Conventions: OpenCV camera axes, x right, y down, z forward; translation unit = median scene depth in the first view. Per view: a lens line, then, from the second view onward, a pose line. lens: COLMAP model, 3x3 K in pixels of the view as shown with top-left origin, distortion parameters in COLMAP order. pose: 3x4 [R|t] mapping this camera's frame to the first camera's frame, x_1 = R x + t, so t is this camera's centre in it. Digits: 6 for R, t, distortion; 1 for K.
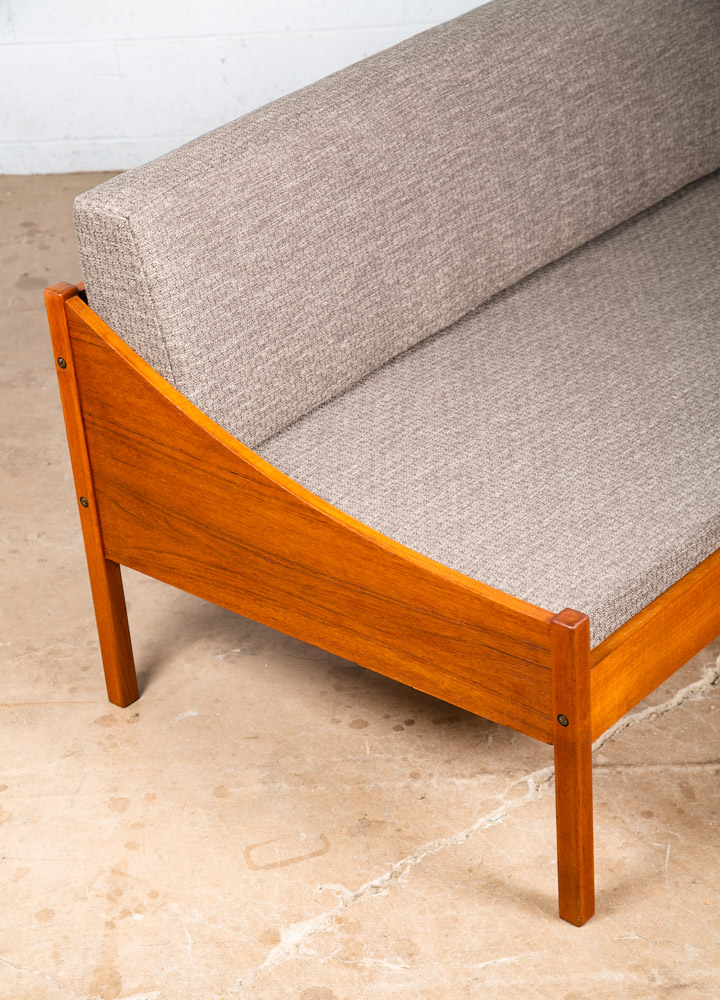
lens RADIAL K [[2042.1, 0, 361.9], [0, 2042.1, 554.5], [0, 0, 1]] dist [0.280600, 0.024659]
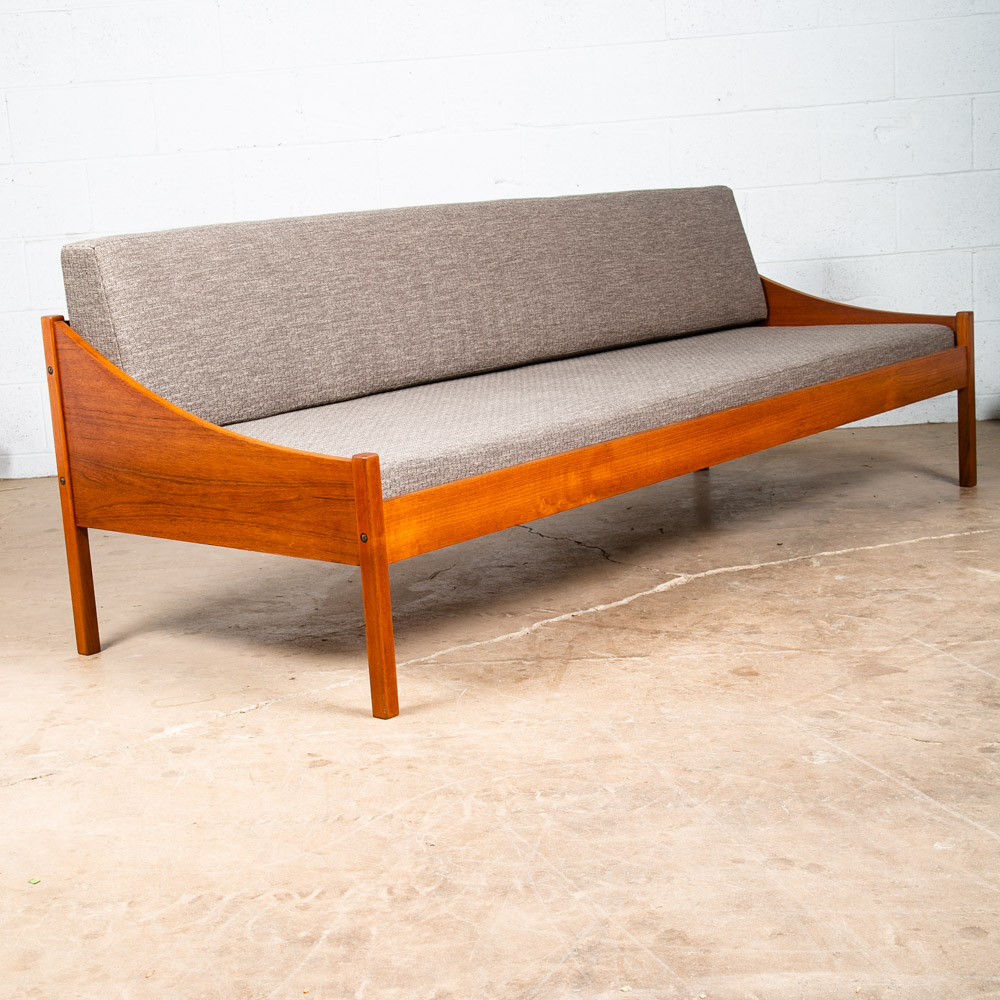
lens RADIAL K [[1769.7, 0, 474.3], [0, 1769.7, 512.4], [0, 0, 1]] dist [0.018920, 0.156464]
pose [[0.999850, 0.004078, -0.016825, 0.166690], [-0.009560, 0.940289, -0.340242, 0.408258], [0.014432, 0.340351, 0.940188, -0.116768]]
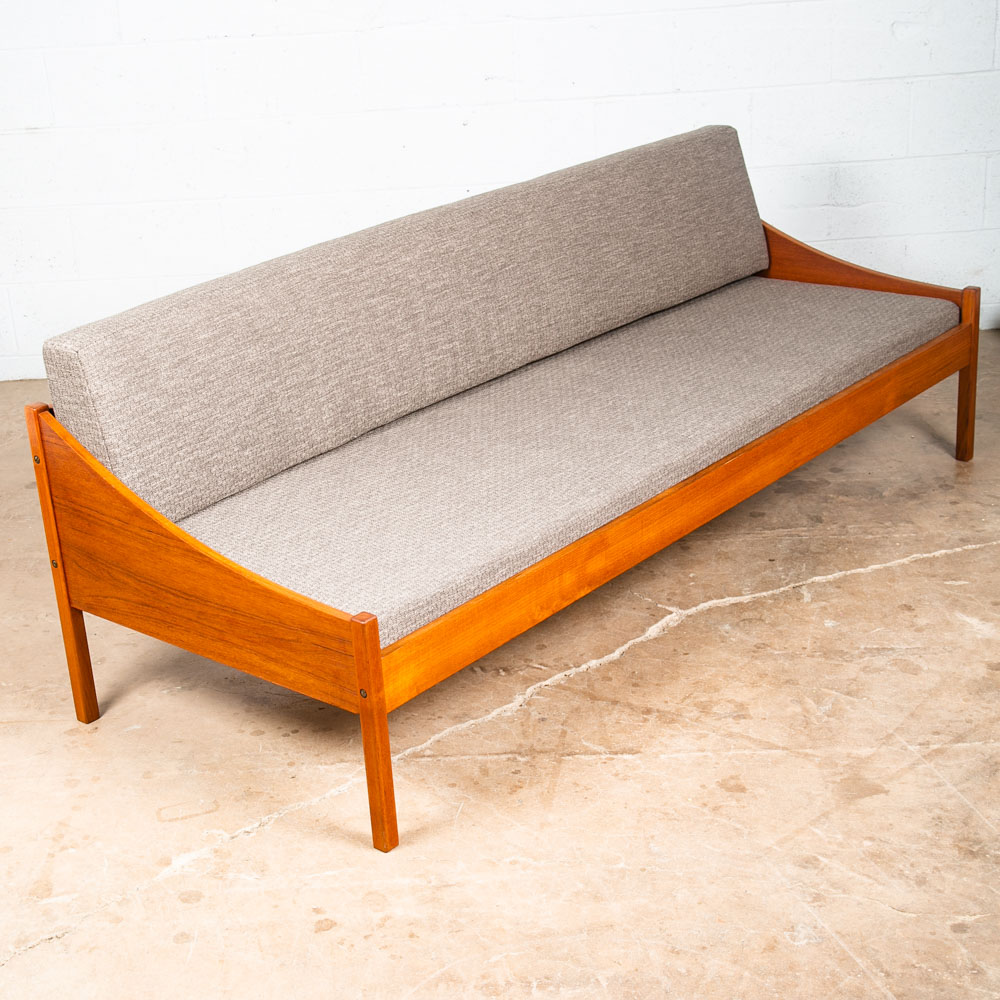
lens RADIAL K [[1840.7, 0, 497.9], [0, 1840.7, 561.1], [0, 0, 1]] dist [0.039593, 0.190638]
pose [[0.999942, 0.006099, 0.008908, 0.154464], [-0.004974, 0.992610, -0.121247, 0.124180], [-0.009582, 0.121196, 0.992582, -0.237506]]
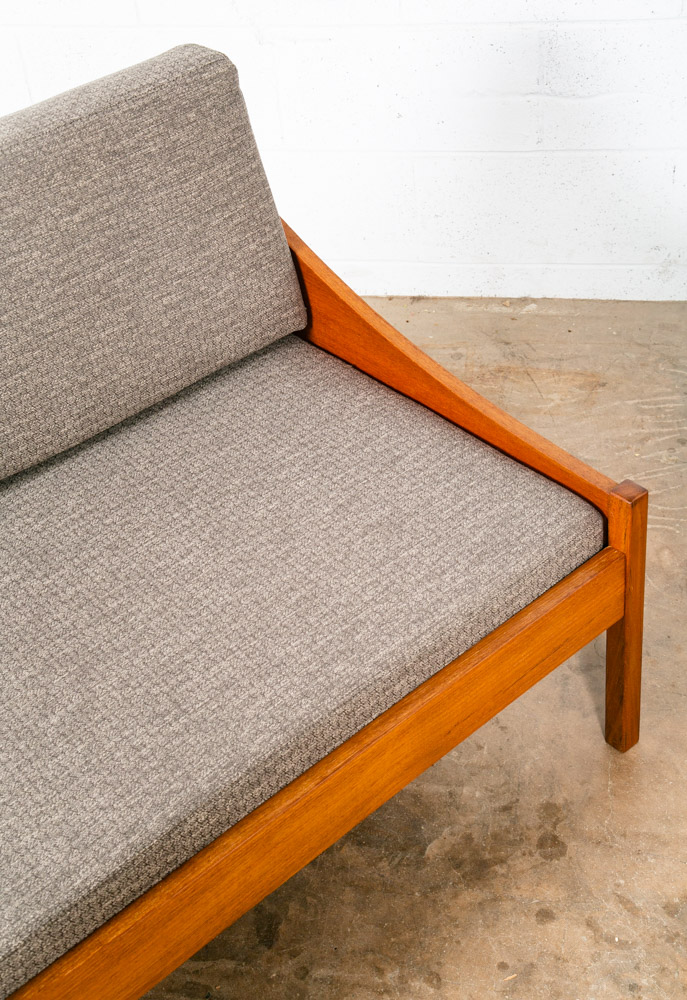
lens RADIAL K [[1573.4, 0, 343.5], [0, 1573.4, 500.0], [0, 0, 1]] dist [0.180747, 0.015348]
pose [[0.989454, 0.083560, -0.118315, 0.541097], [-0.061765, 0.982240, 0.177170, -0.416703], [0.131018, -0.167993, 0.977043, 0.666267]]
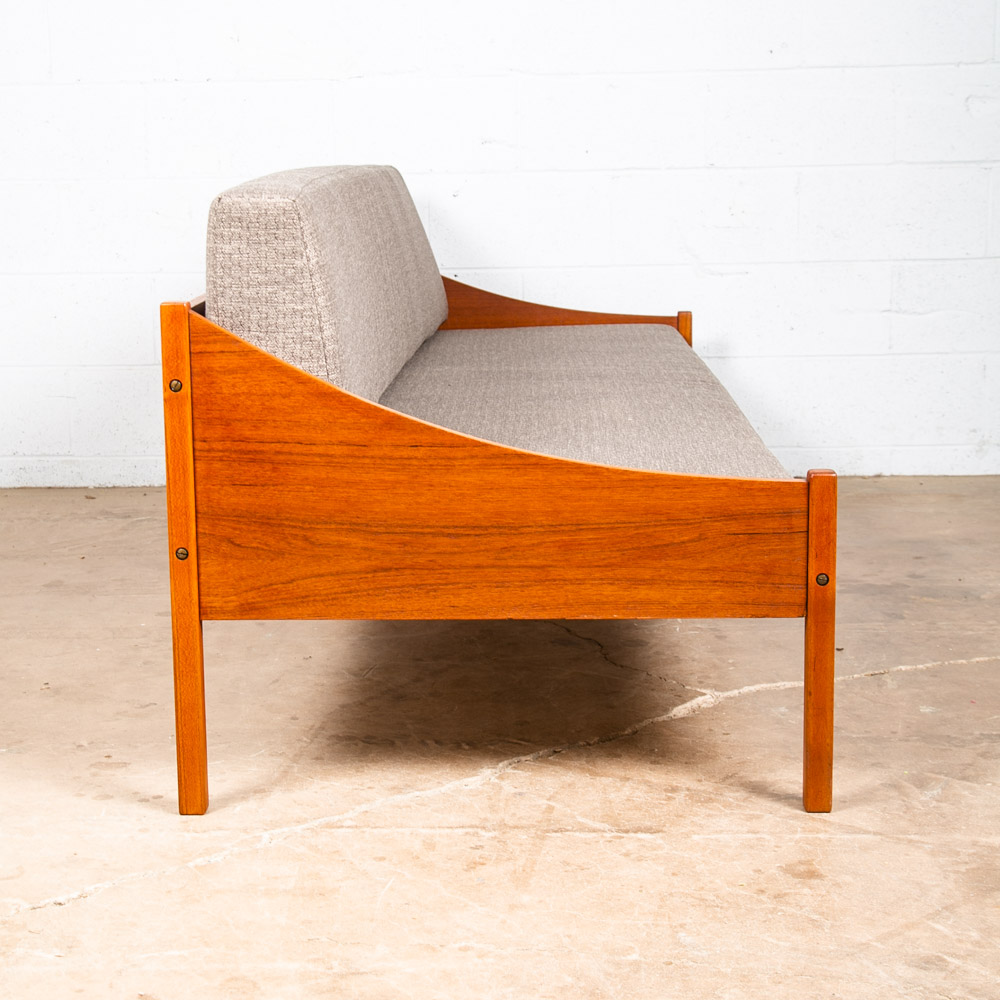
lens RADIAL K [[1934.2, 0, 500.0], [0, 1934.2, 500.0], [0, 0, 1]] dist [0.040888, 0.055079]
pose [[0.998631, 0.051748, 0.007575, 0.174116], [-0.045981, 0.937737, -0.344290, 0.265735], [-0.024920, 0.343470, 0.938833, 0.133150]]
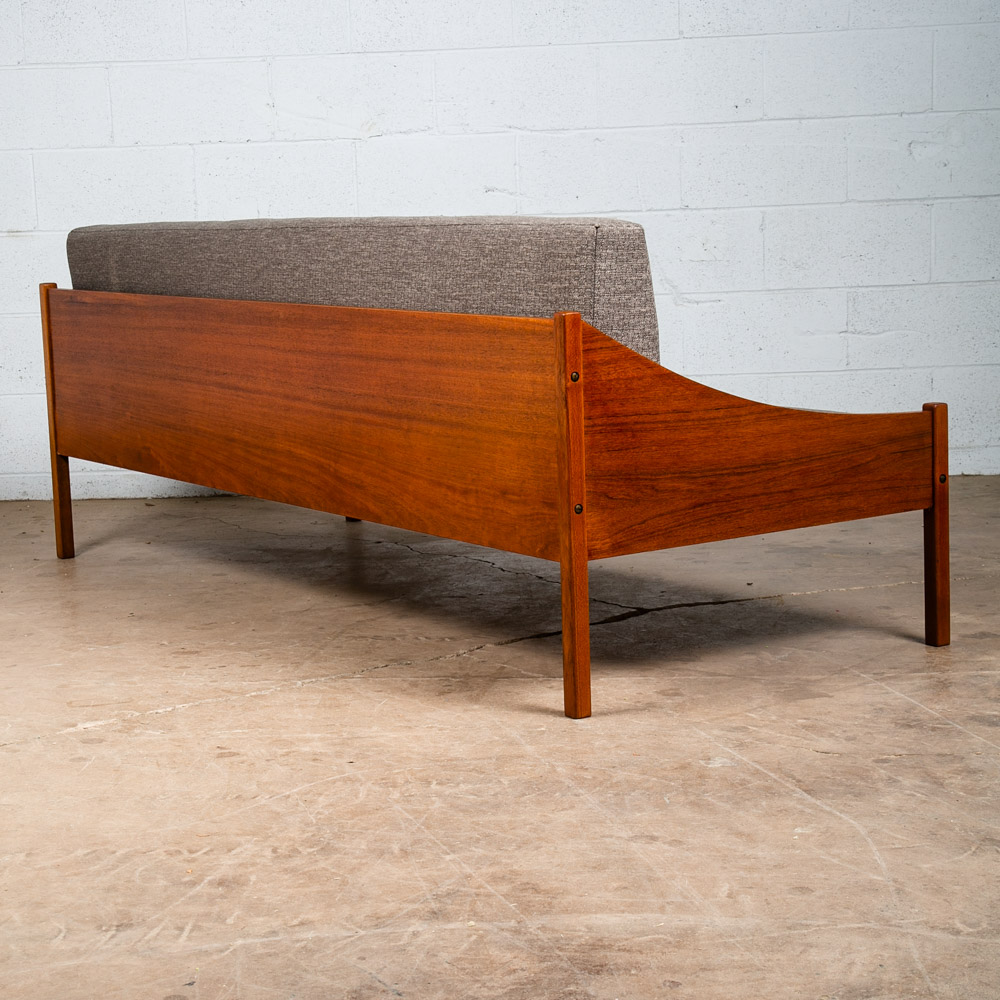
lens RADIAL K [[2251.1, 0, 487.1], [0, 2251.1, 551.7], [0, 0, 1]] dist [0.110761, 0.291364]
pose [[0.998599, 0.039658, -0.035044, 0.250364], [-0.049718, 0.929935, -0.364347, 0.553923], [0.018139, 0.365579, 0.930604, -0.363247]]
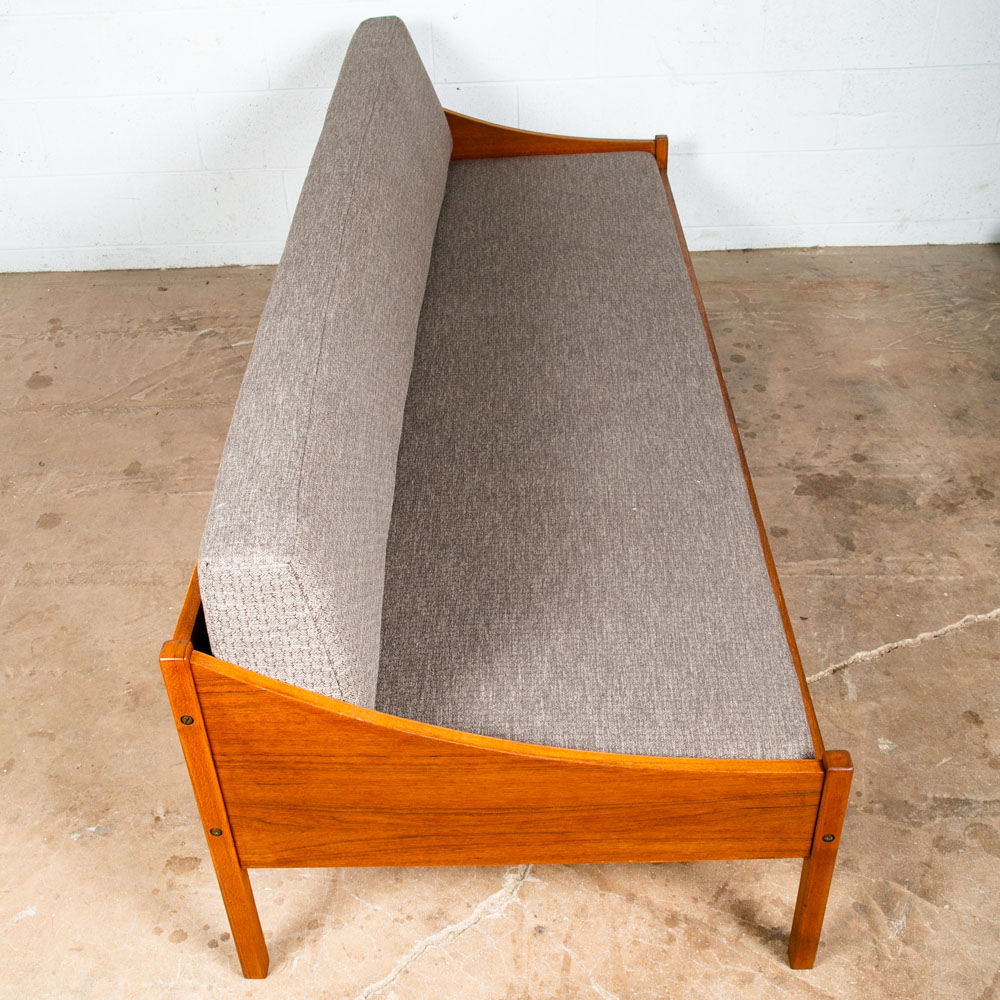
lens RADIAL K [[1248.0, 0, 500.8], [0, 1248.0, 495.1], [0, 0, 1]] dist [-0.053288, 0.053780]
pose [[0.999434, 0.018235, 0.028264, 0.152993], [-0.020892, 0.995089, 0.096753, -0.225024], [-0.026361, -0.097289, 0.994907, 0.398135]]
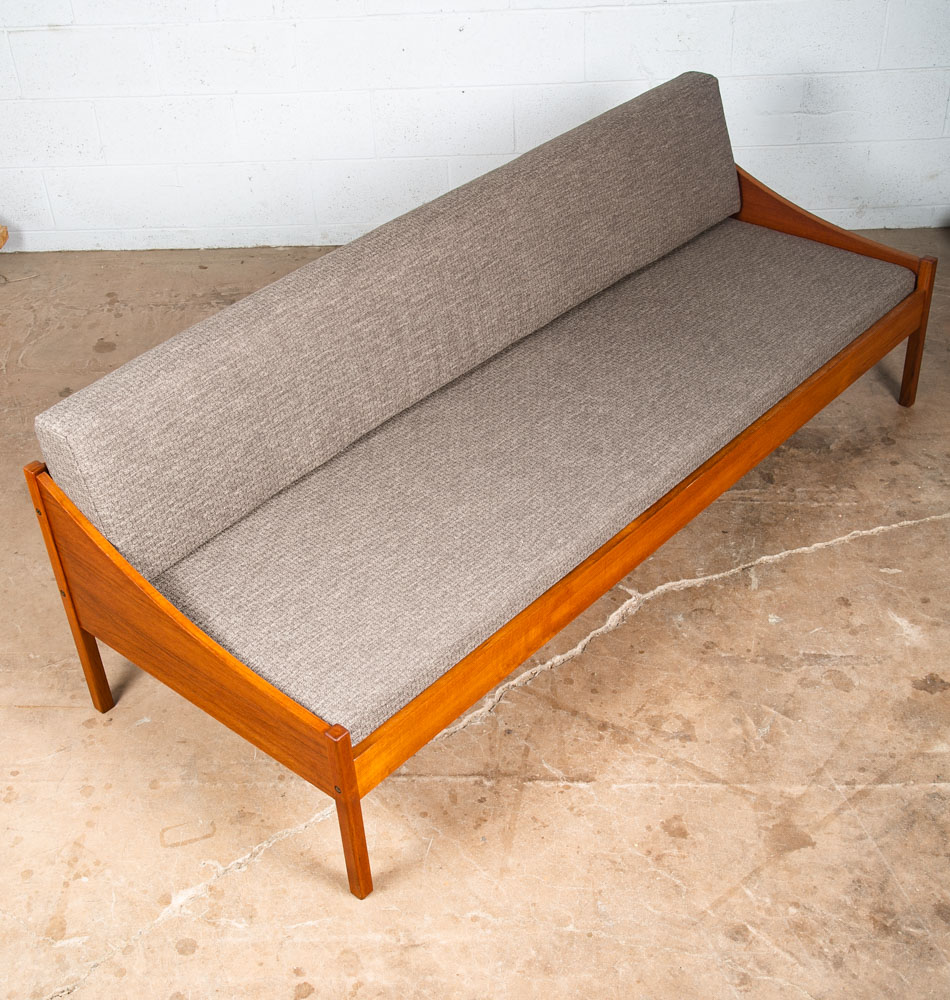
lens RADIAL K [[1451.6, 0, 478.3], [0, 1451.6, 564.3], [0, 0, 1]] dist [-0.016272, 0.139747]
pose [[0.999632, 0.027022, -0.002422, 0.173683], [-0.026407, 0.989573, 0.141593, -0.209388], [0.006223, -0.141477, 0.989922, -0.044311]]
